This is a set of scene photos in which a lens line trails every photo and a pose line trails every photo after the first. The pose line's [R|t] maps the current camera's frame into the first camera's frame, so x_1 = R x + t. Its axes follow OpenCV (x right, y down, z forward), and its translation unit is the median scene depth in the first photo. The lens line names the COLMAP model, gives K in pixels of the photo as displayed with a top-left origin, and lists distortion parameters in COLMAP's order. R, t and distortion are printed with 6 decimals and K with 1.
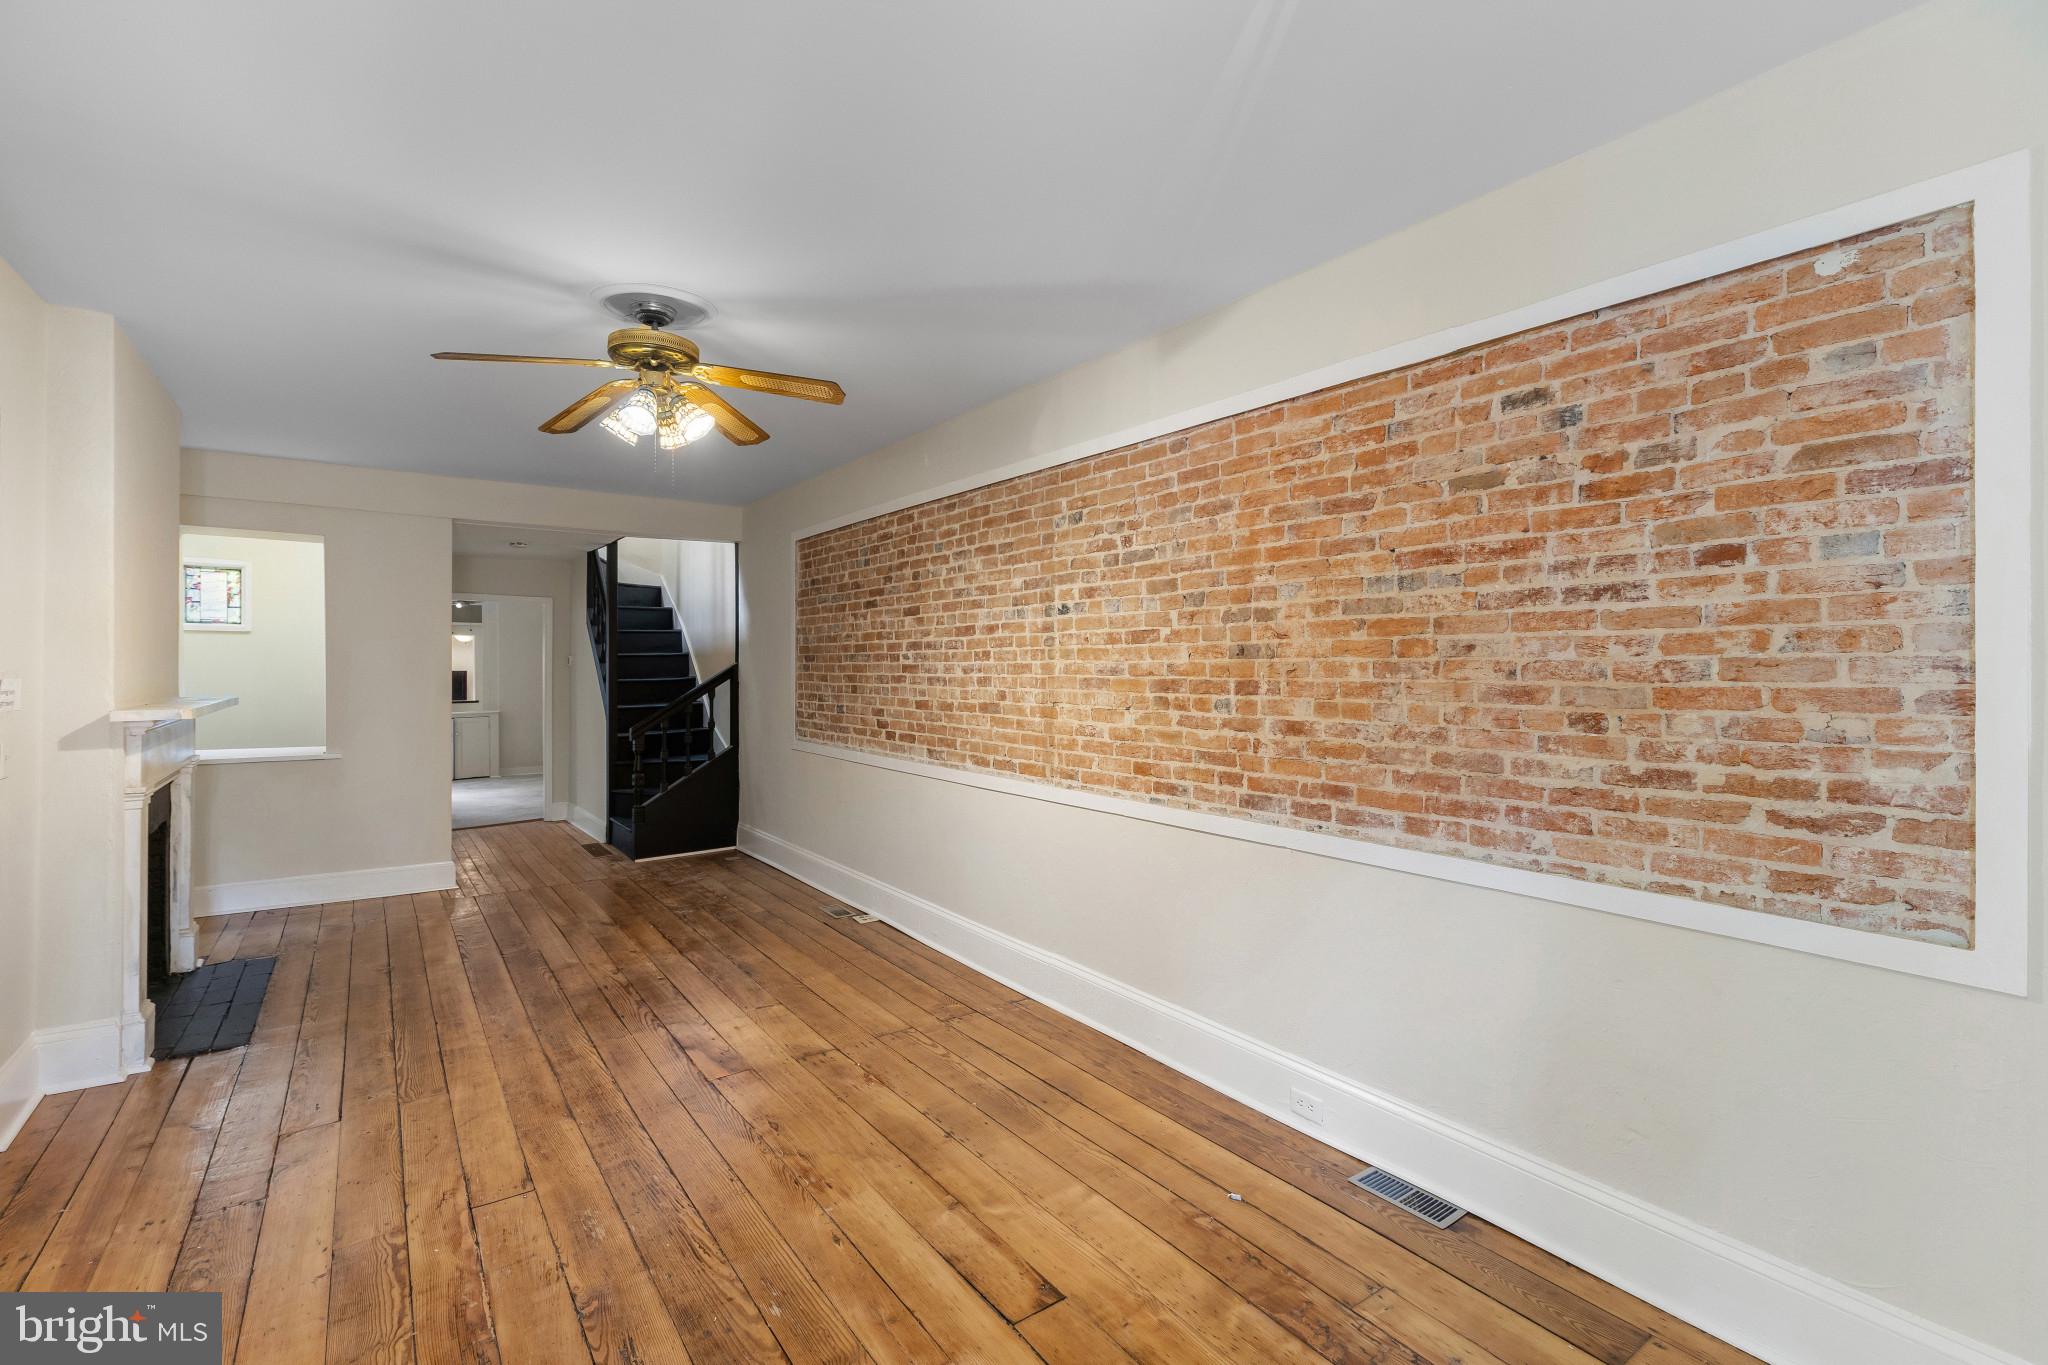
lens RADIAL K [[918.8, 0, 1024.0], [0, 918.8, 682.5], [0, 0, 1]] dist [0.001607, -0.000961]
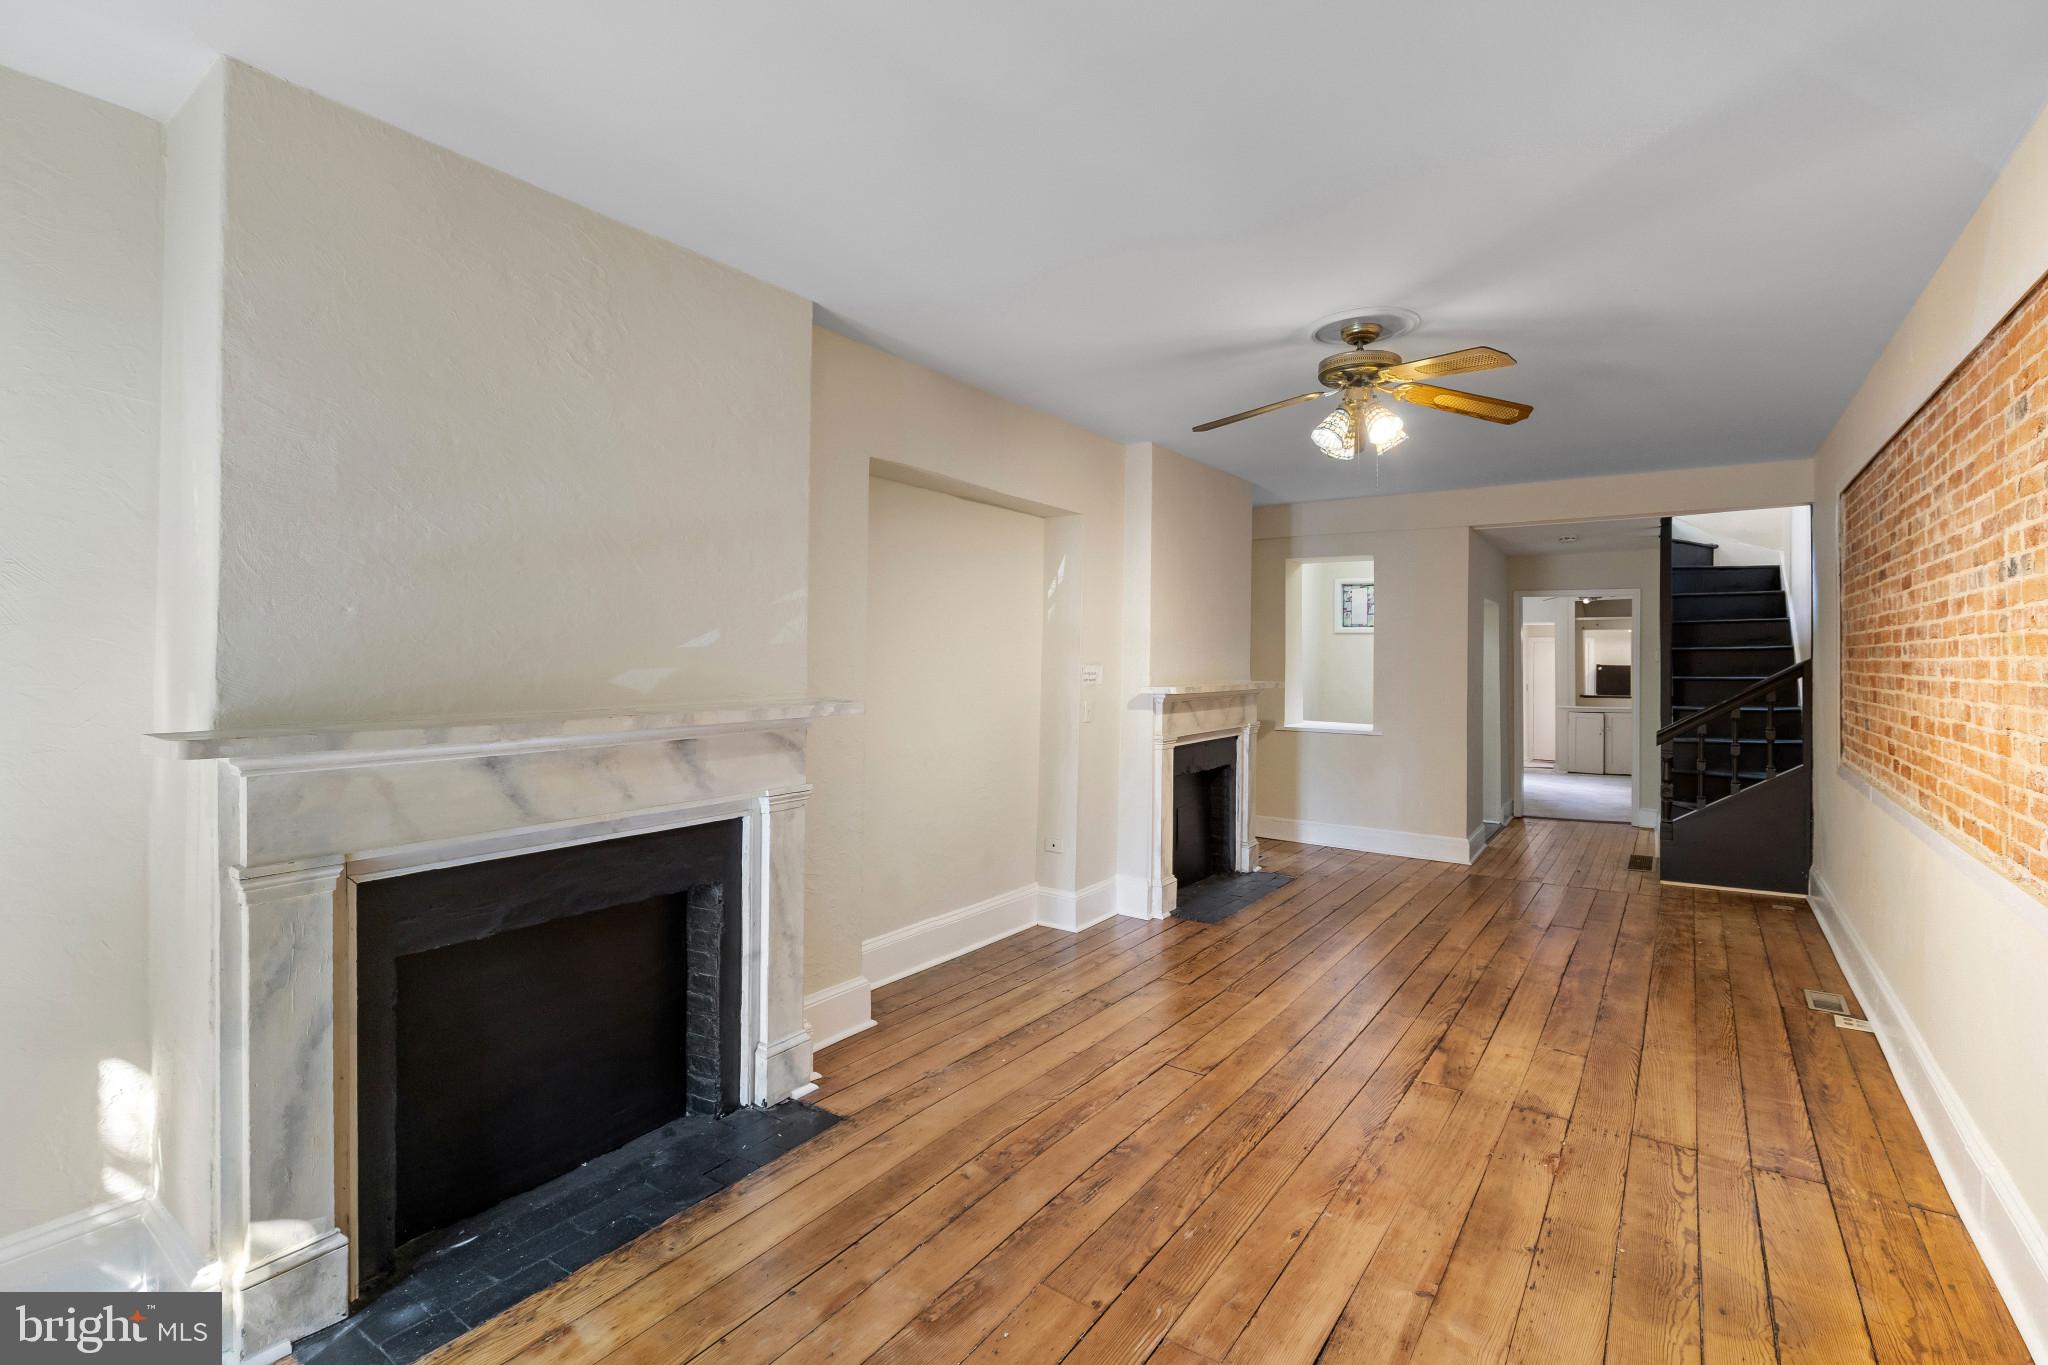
lens RADIAL K [[928.3, 0, 1030.9], [0, 928.3, 655.3], [0, 0, 1]] dist [0.002928, -0.003886]
pose [[0.329229, 0.000096, -0.944250, 0.431792], [-0.022147, 0.999726, -0.007621, -0.007120], [0.943990, 0.023421, 0.329141, 0.248949]]
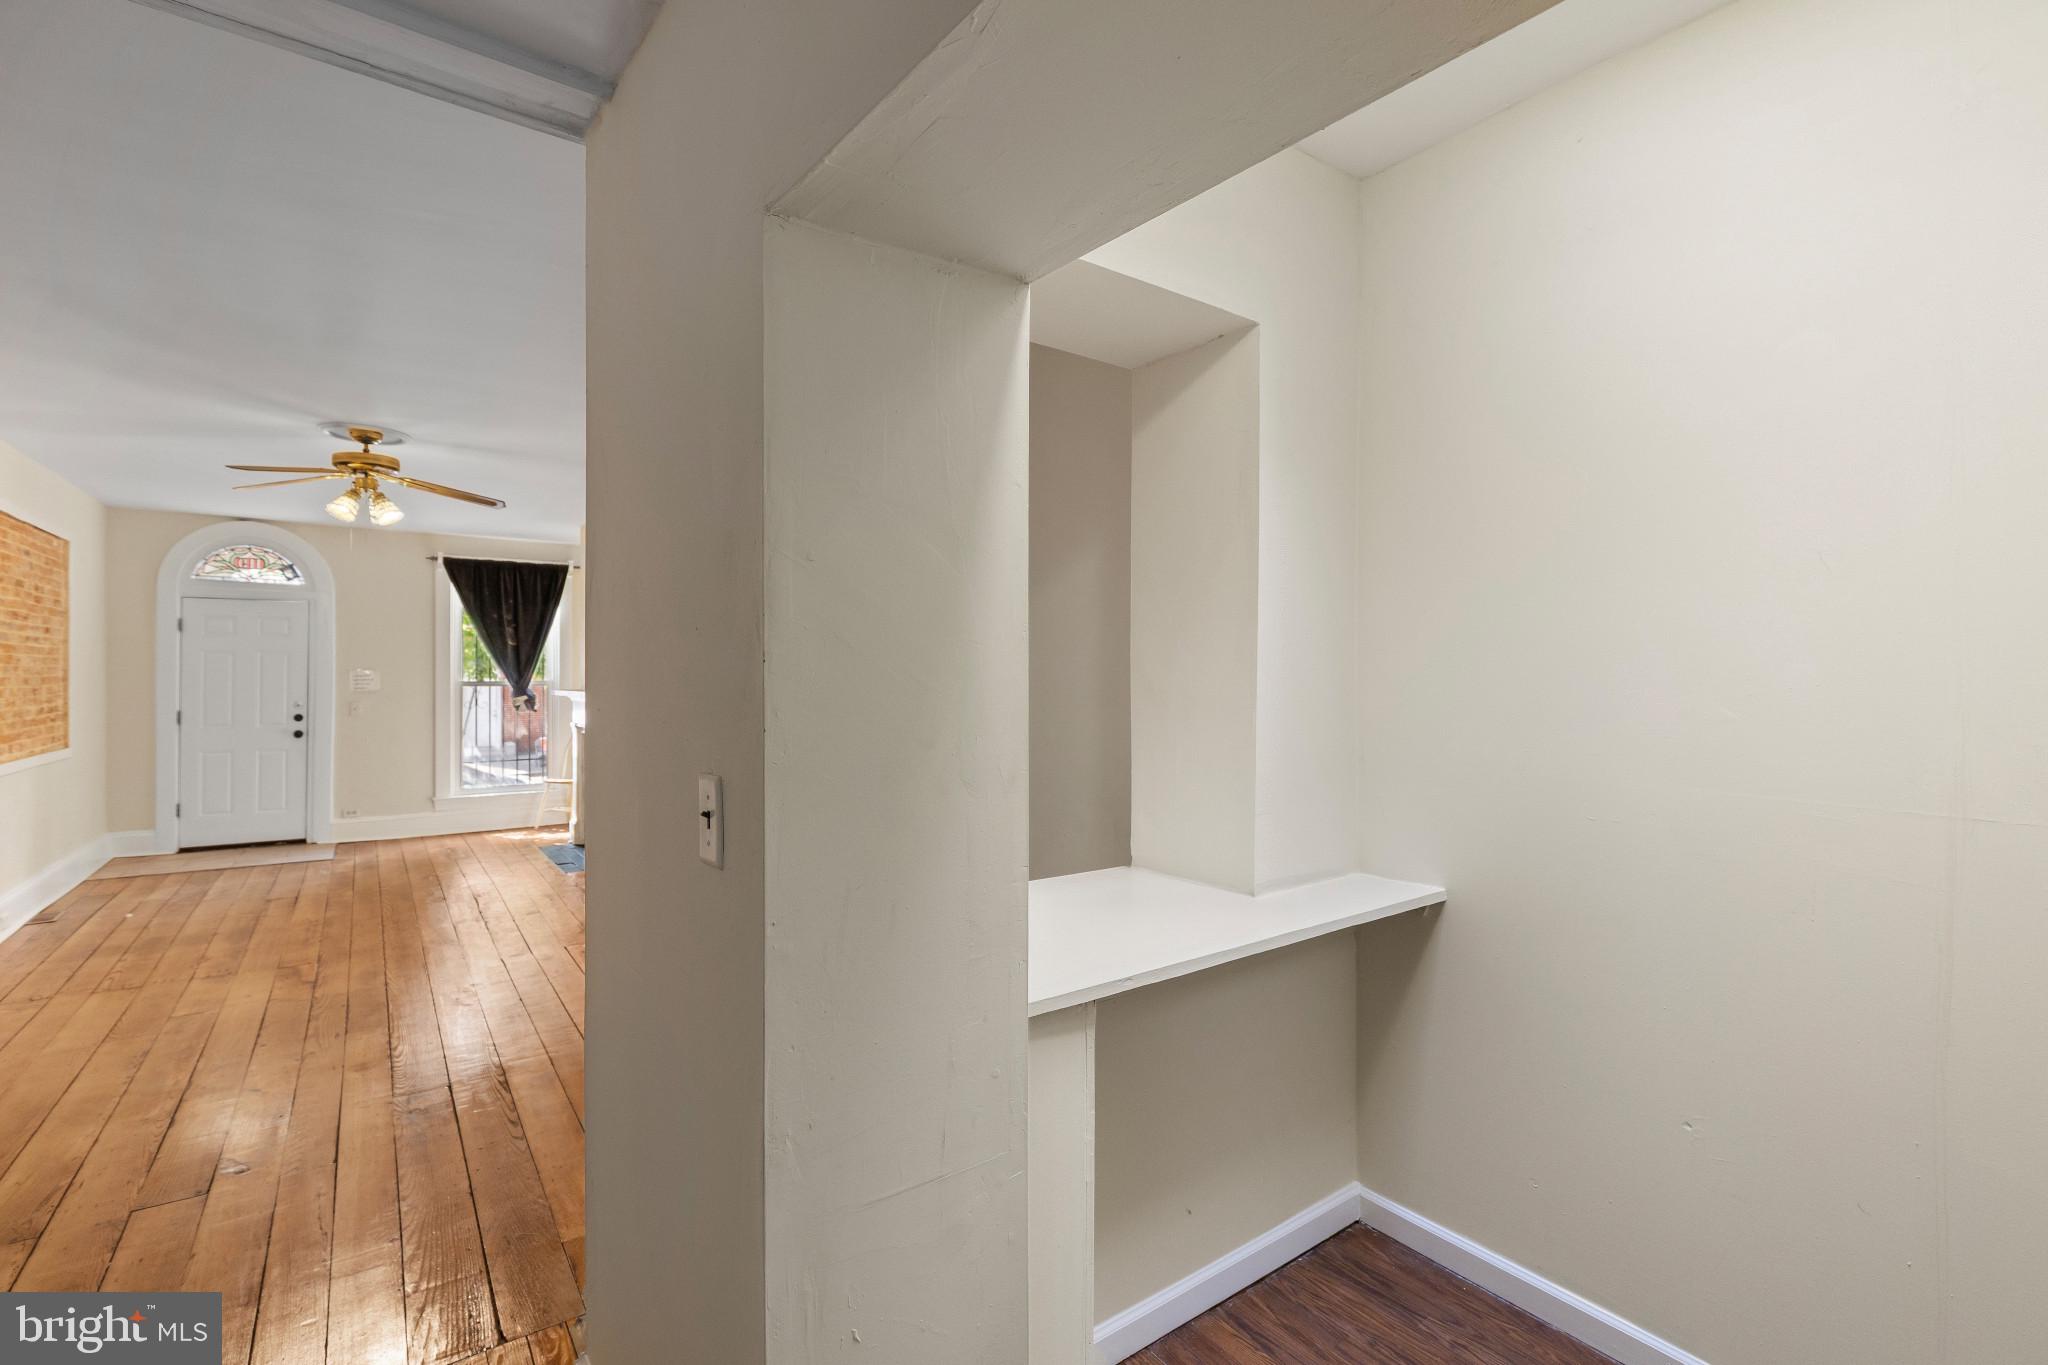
lens RADIAL K [[915.1, 0, 1024.0], [0, 915.1, 682.5], [0, 0, 1]] dist [-0.000527, -0.000100]
pose [[-0.999982, -0.004188, -0.004200, -1.312122], [-0.004292, 0.999677, 0.025067, -0.034806], [0.004094, 0.025085, -0.999677, 2.217798]]
